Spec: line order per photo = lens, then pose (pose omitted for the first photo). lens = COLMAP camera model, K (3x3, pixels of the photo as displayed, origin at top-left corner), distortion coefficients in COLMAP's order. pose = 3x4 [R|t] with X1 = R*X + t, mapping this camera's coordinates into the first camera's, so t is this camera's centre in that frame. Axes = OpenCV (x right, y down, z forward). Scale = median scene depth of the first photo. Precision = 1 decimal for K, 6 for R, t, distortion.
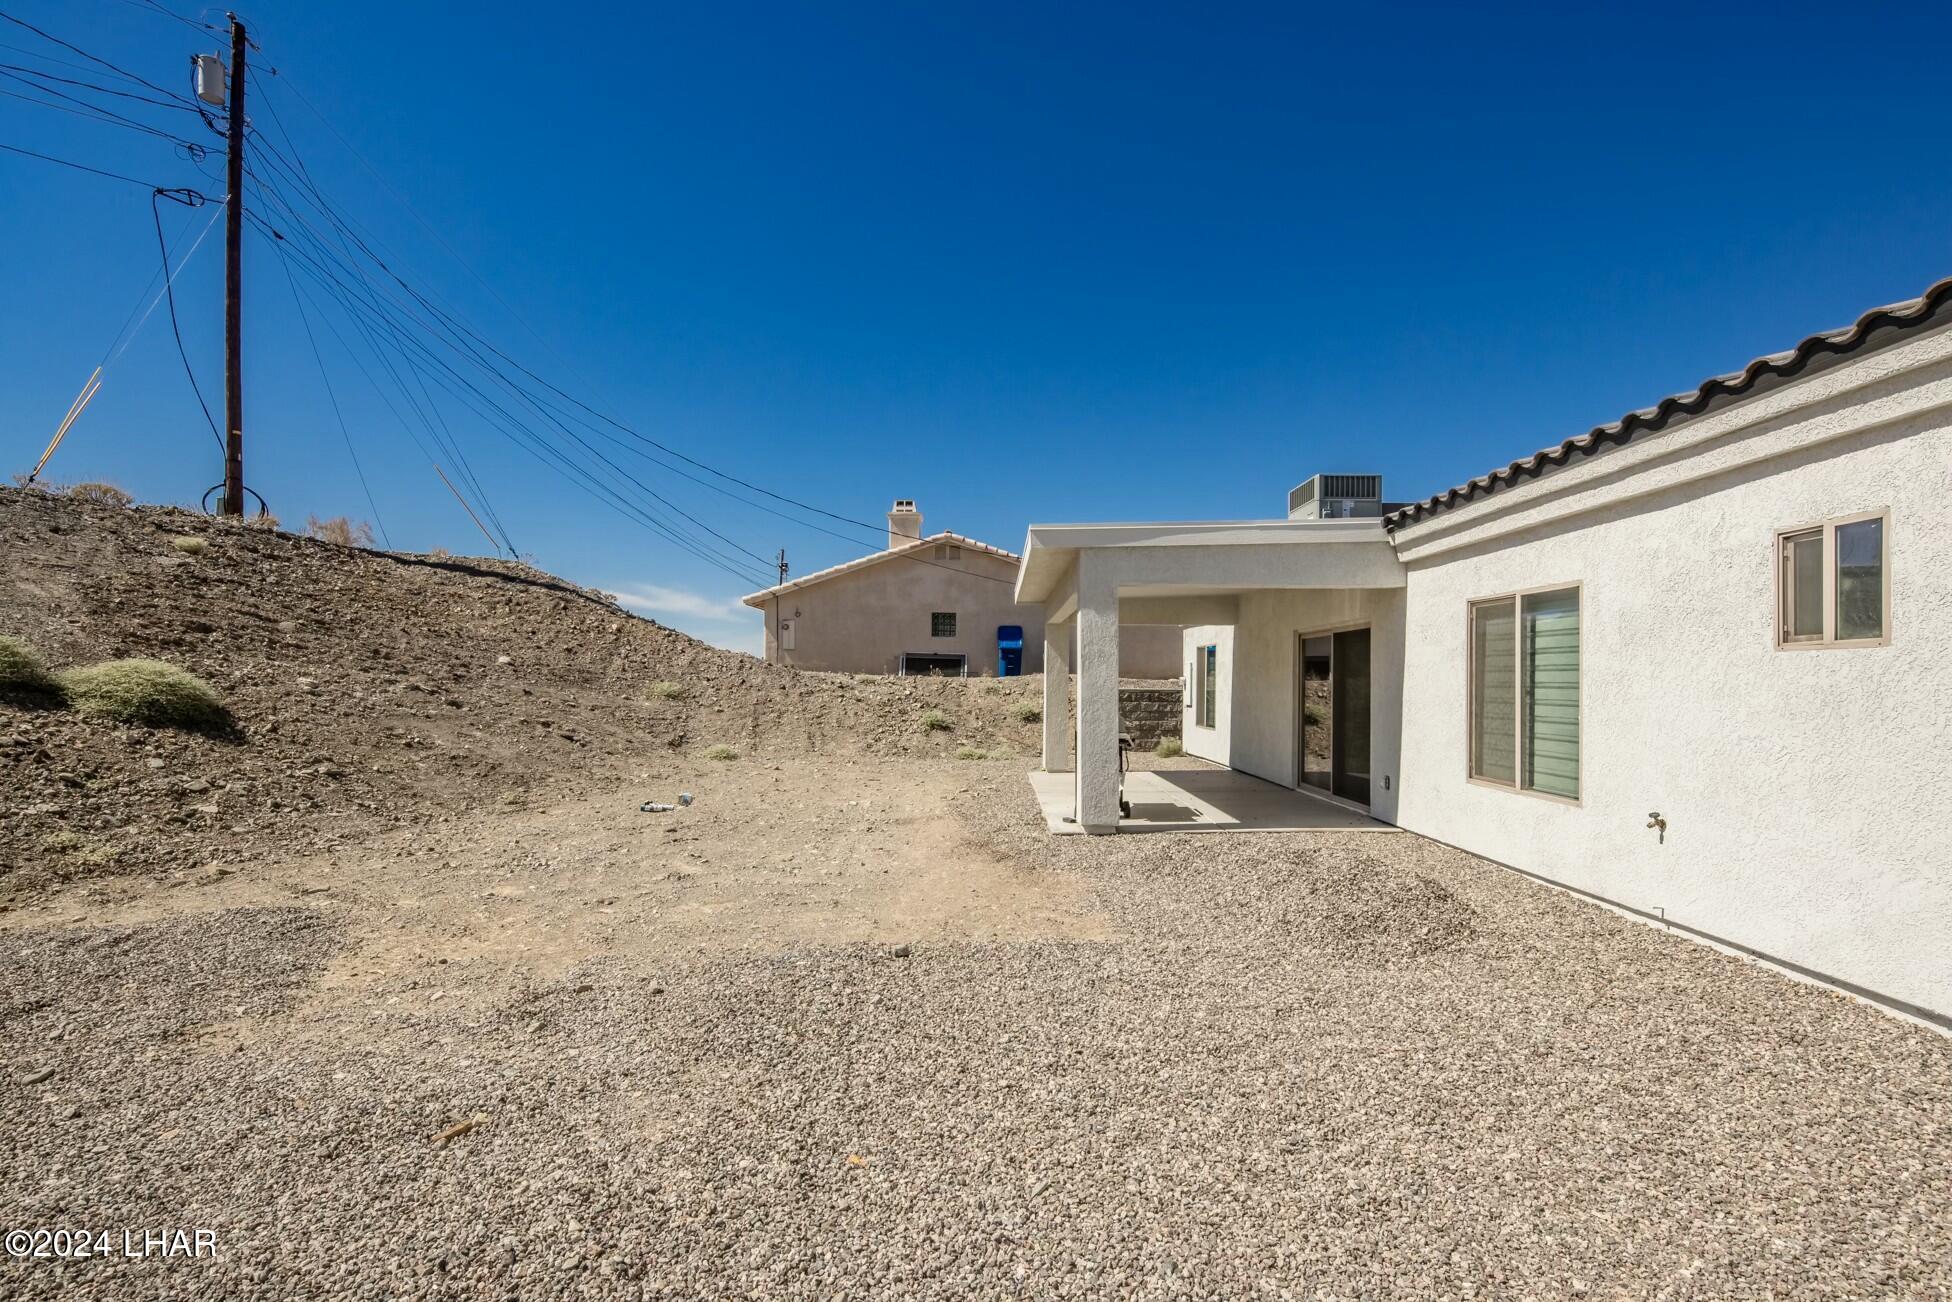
lens RADIAL K [[937.7, 0, 987.9], [0, 937.7, 683.4], [0, 0, 1]] dist [-0.001050, -0.001029]
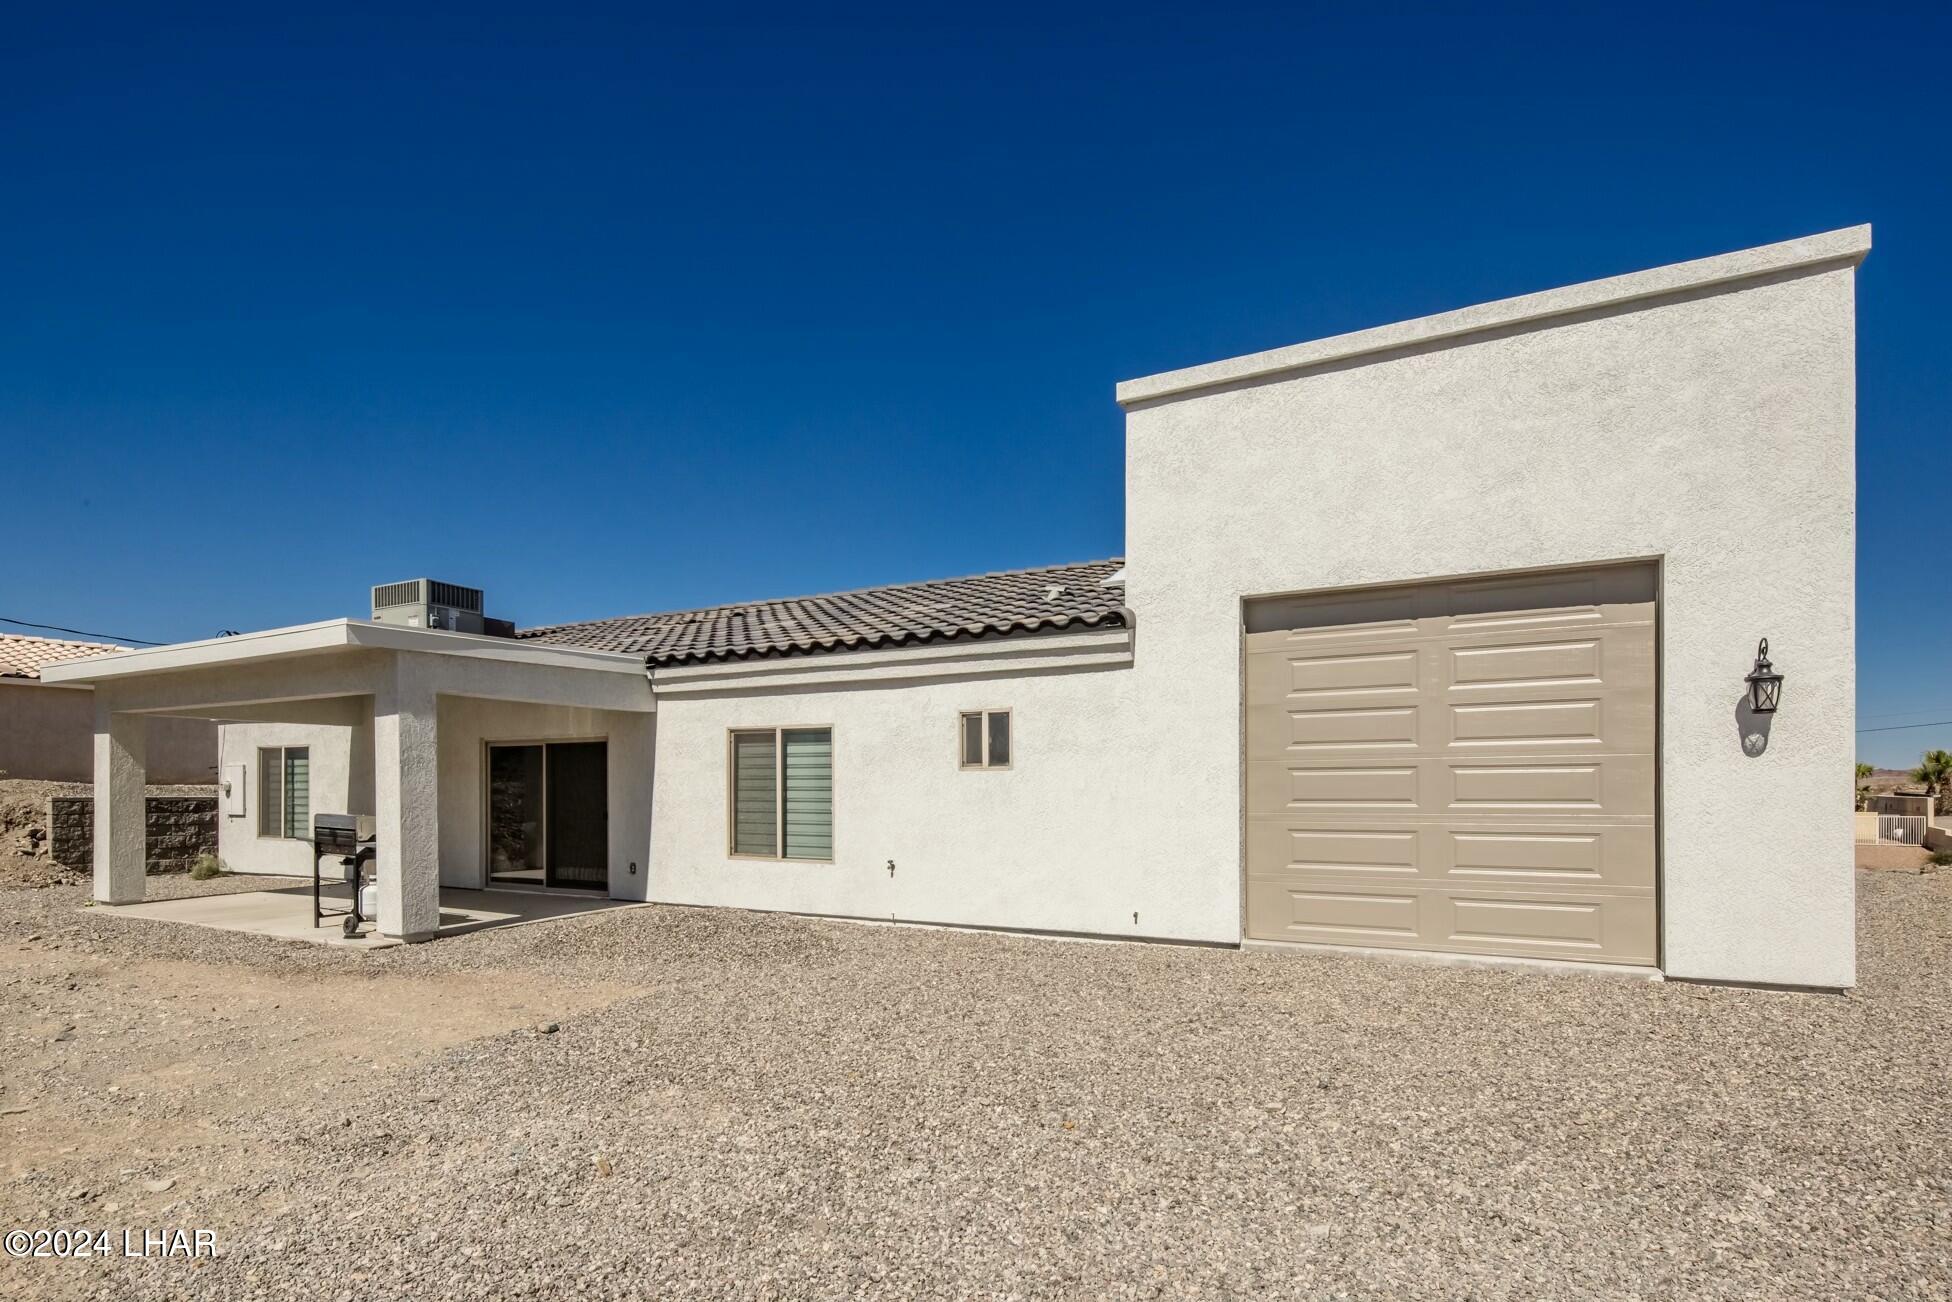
lens RADIAL K [[953.8, 0, 981.9], [0, 953.8, 789.6], [0, 0, 1]] dist [0.008415, -0.004114]
pose [[0.464803, -0.006853, 0.885388, -0.475827], [0.004096, 0.999976, 0.005590, -0.002910], [-0.885405, 0.001028, 0.464820, 0.005203]]
